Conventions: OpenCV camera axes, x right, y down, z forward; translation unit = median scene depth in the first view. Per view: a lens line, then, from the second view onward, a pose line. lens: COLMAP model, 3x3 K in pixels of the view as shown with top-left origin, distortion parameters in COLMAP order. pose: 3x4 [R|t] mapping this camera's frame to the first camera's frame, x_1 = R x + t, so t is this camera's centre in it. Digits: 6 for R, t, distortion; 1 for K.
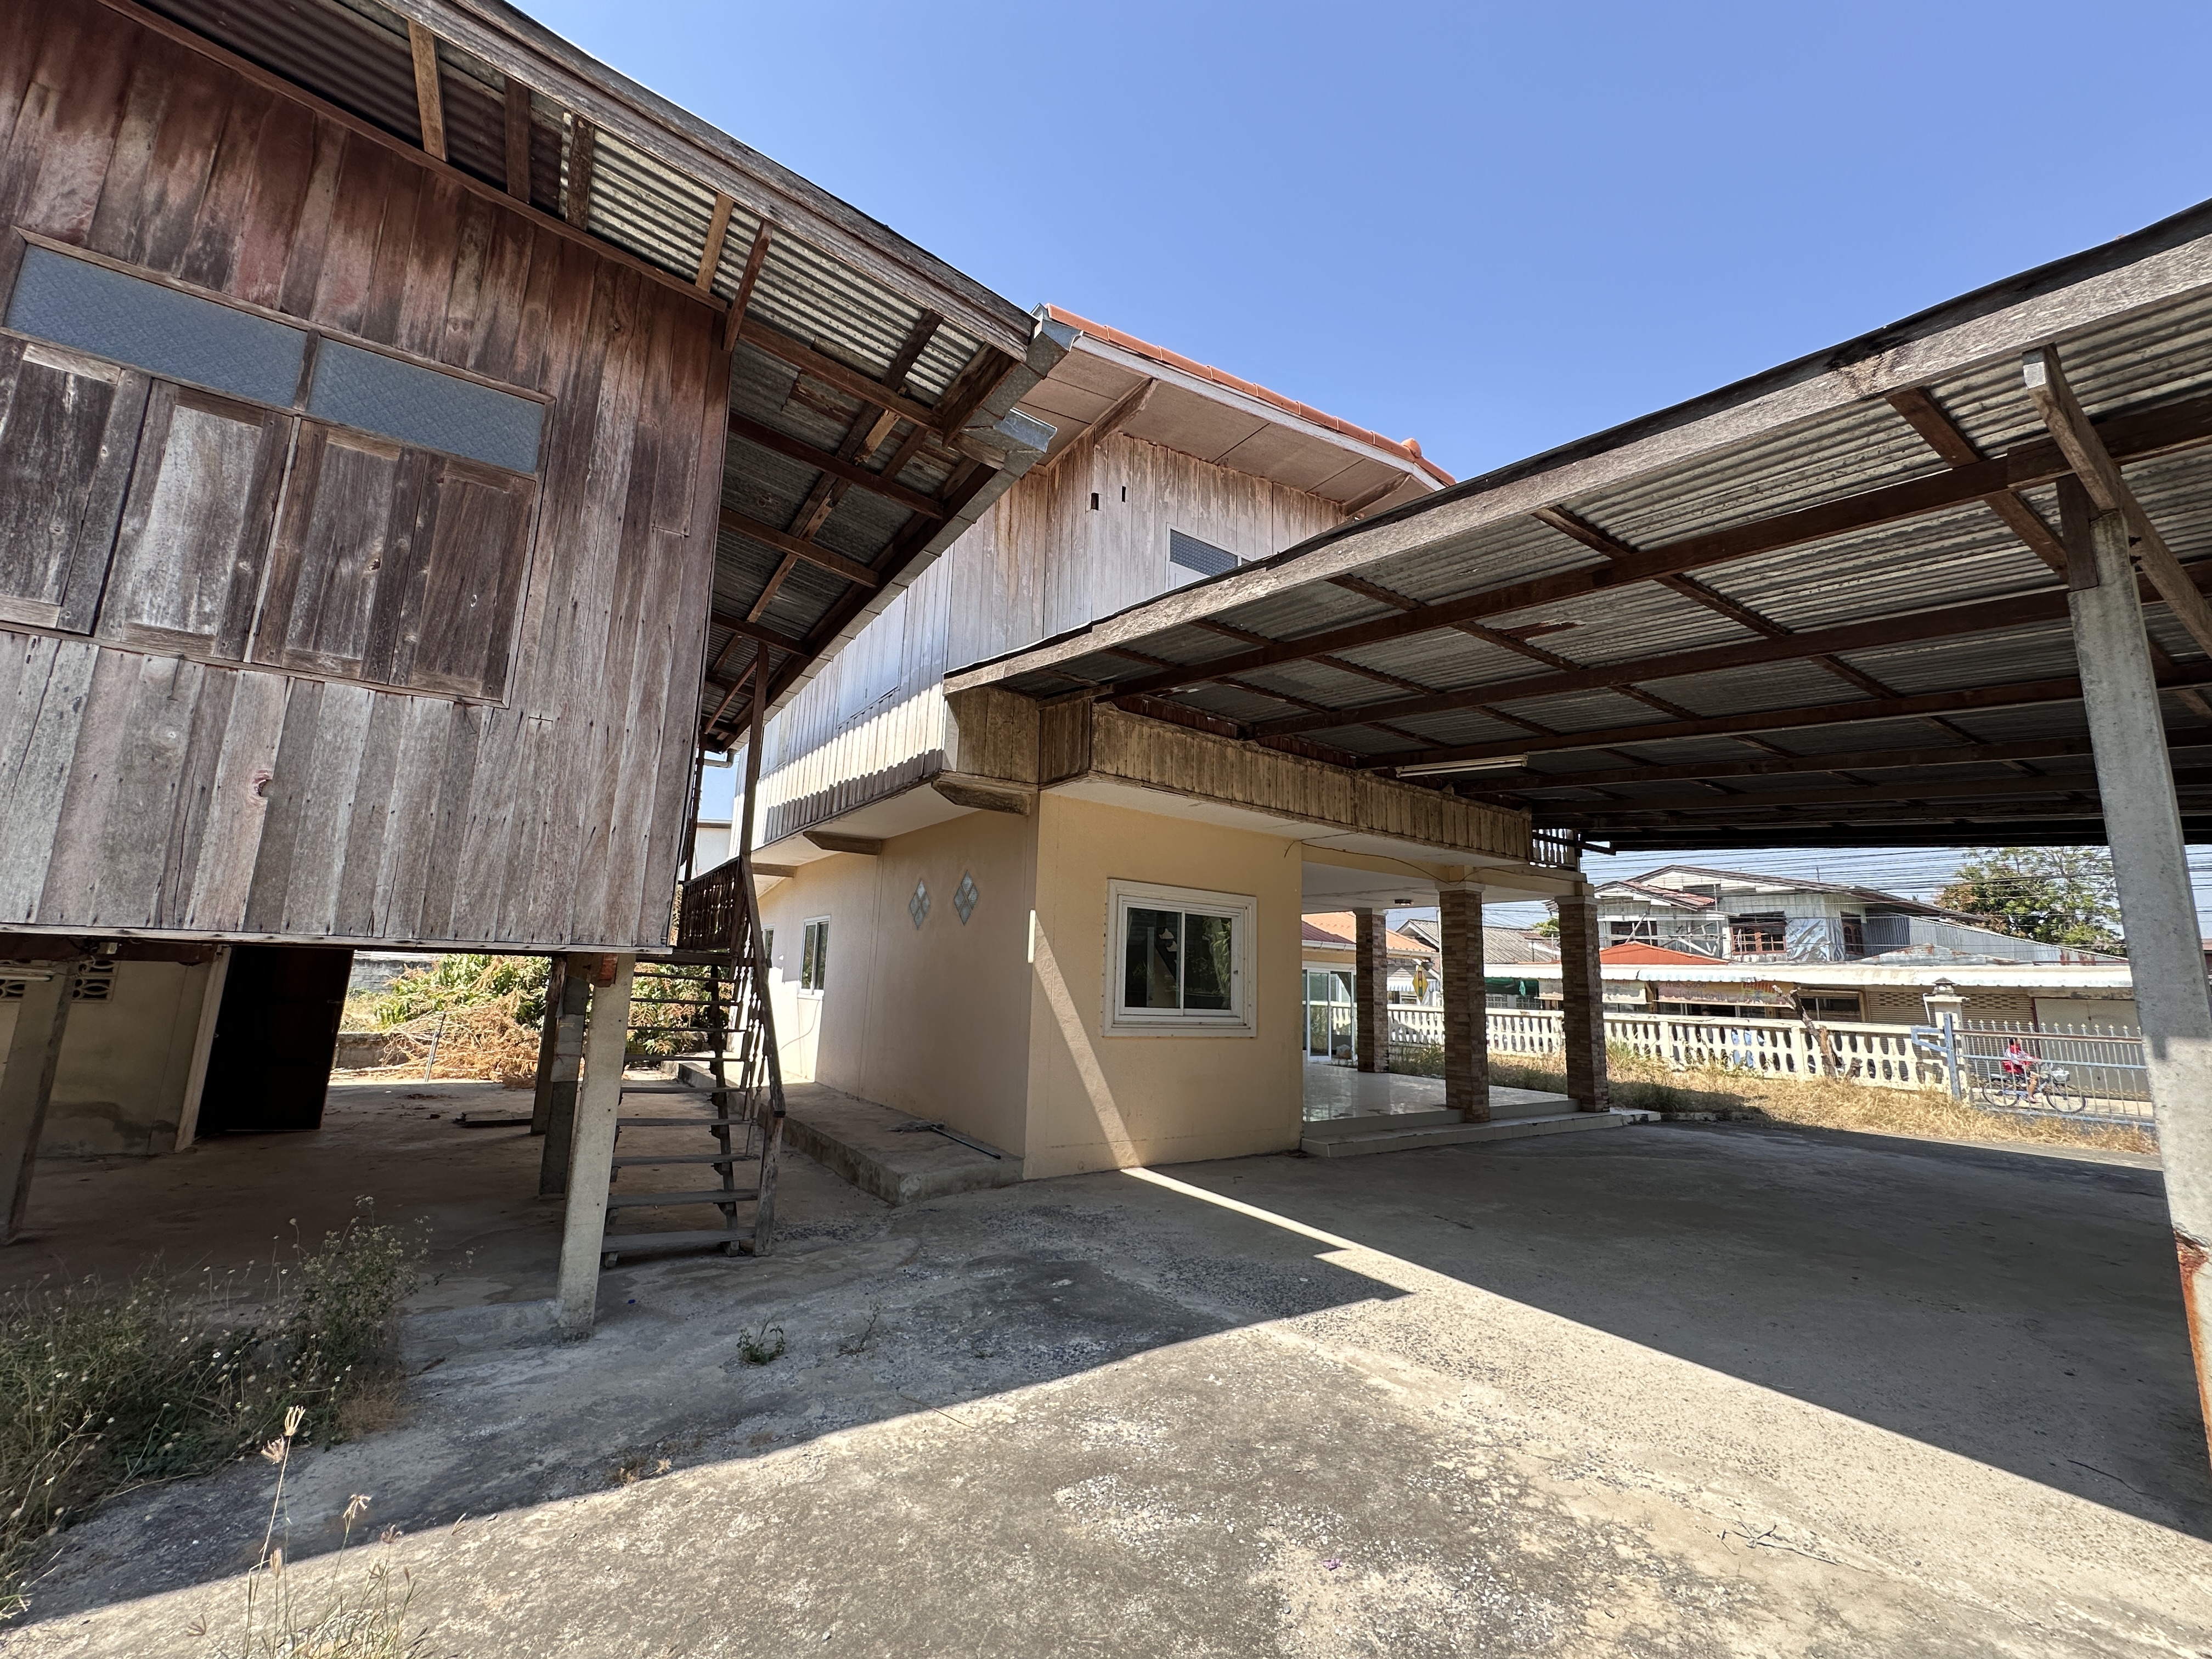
lens RADIAL K [[883.4, 0, 1103.6], [0, 883.4, 827.0], [0, 0, 1]] dist [-0.005331, 0.001339]
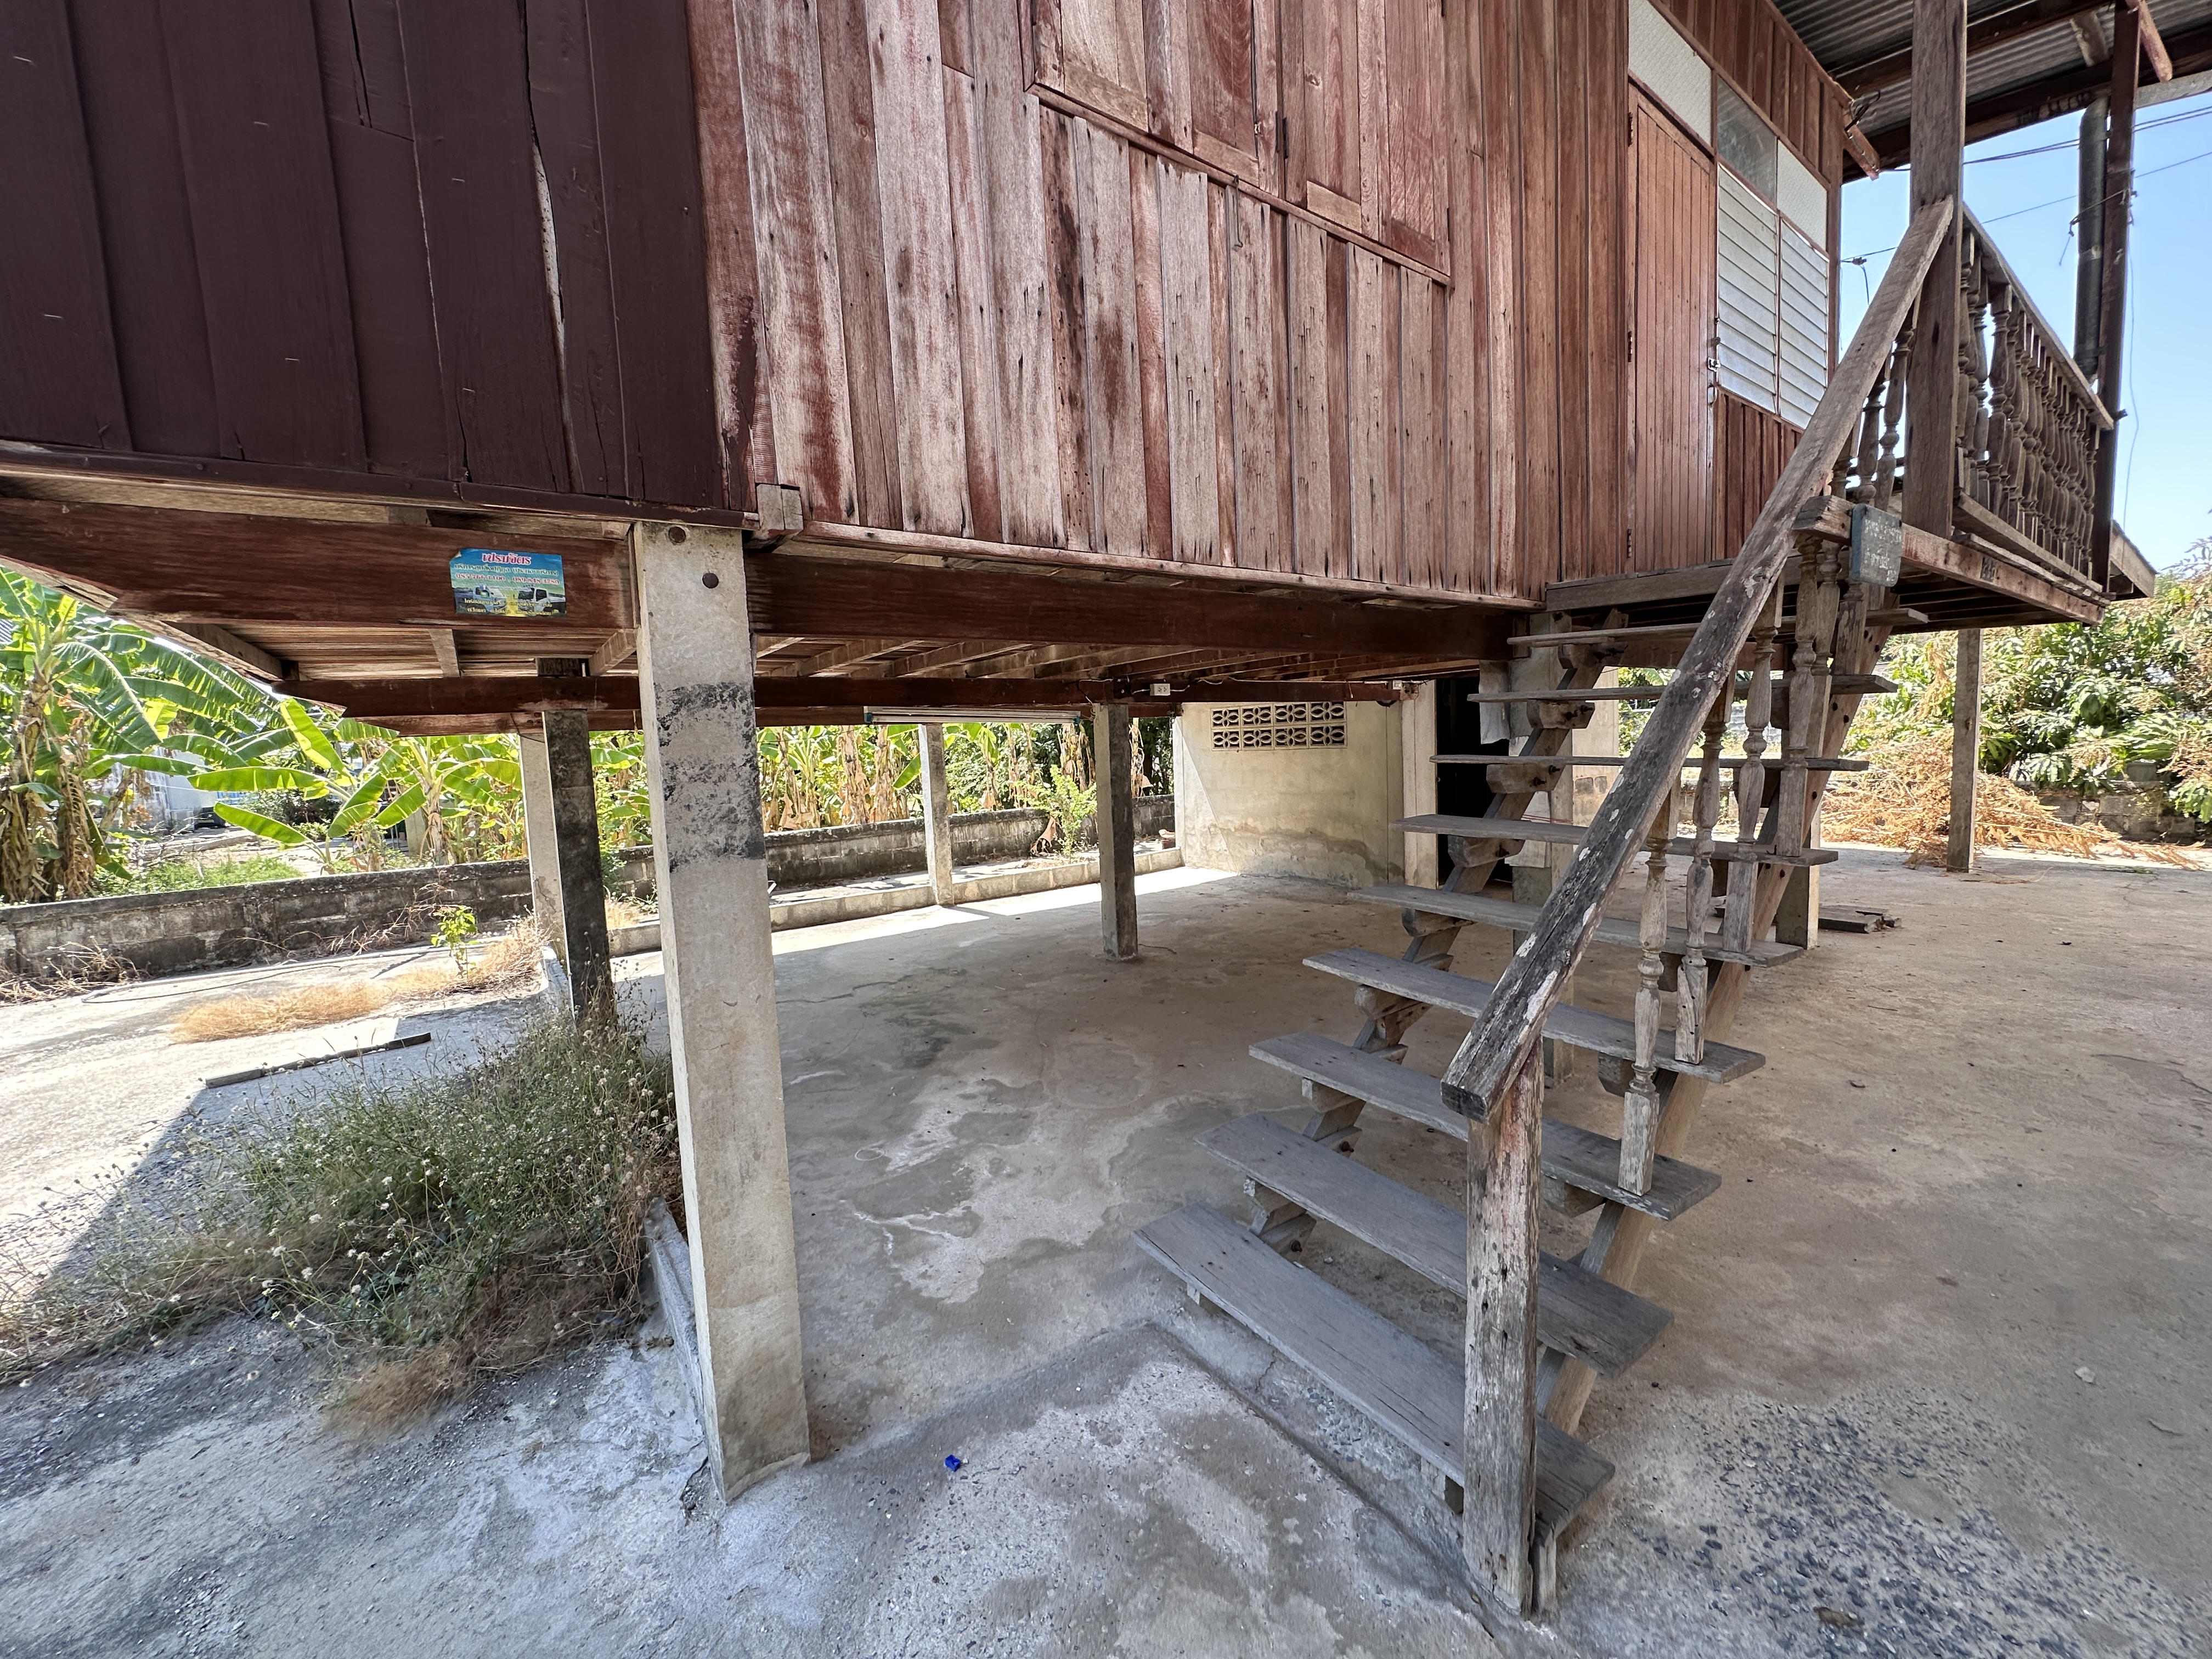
lens RADIAL K [[883.4, 0, 1103.6], [0, 883.4, 826.6], [0, 0, 1]] dist [-0.005331, 0.001339]
pose [[0.050003, 0.056866, -0.997129, -0.159648], [0.219680, 0.973301, 0.066524, 0.241057], [0.974290, -0.222376, 0.036175, 1.007798]]
